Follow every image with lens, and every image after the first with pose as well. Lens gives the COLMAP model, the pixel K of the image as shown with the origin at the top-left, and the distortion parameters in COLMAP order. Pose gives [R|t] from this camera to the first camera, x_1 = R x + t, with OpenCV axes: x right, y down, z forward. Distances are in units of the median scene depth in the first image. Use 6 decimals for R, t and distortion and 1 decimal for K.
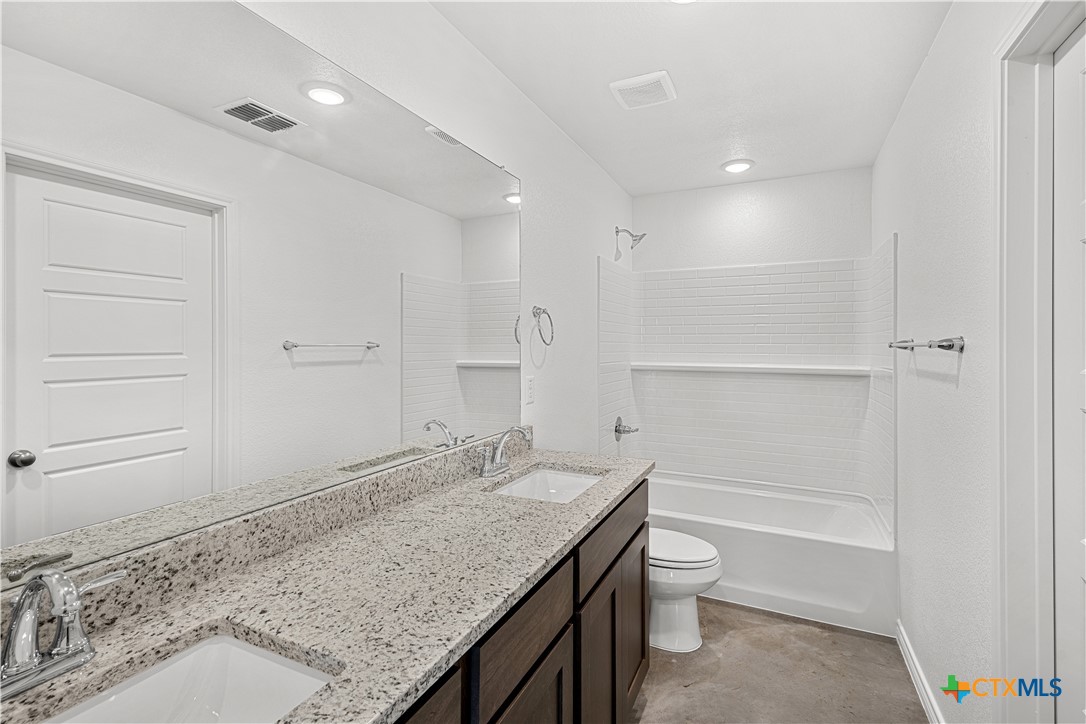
lens RADIAL K [[491.4, 0, 543.5], [0, 491.4, 348.9], [0, 0, 1]] dist [0.004100, -0.000112]
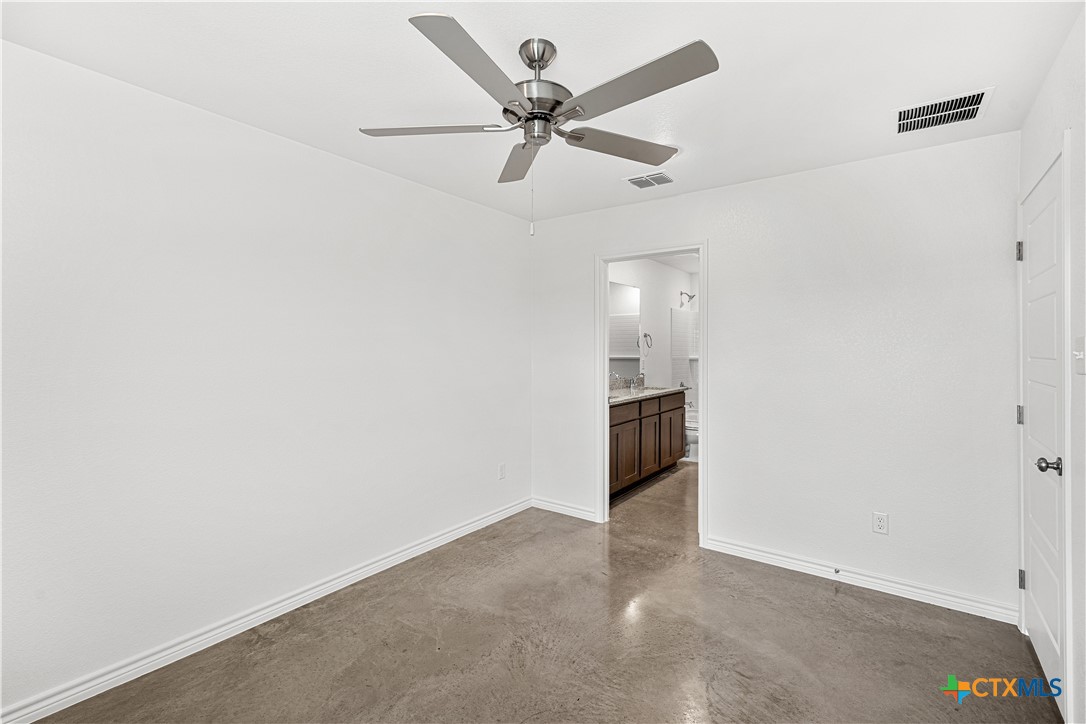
lens RADIAL K [[491.4, 0, 543.5], [0, 491.4, 348.9], [0, 0, 1]] dist [0.004100, -0.000112]
pose [[0.983701, -0.002951, -0.179787, -0.072194], [0.001897, 0.999980, -0.006034, 0.010986], [0.179801, 0.005595, 0.983687, -1.586497]]
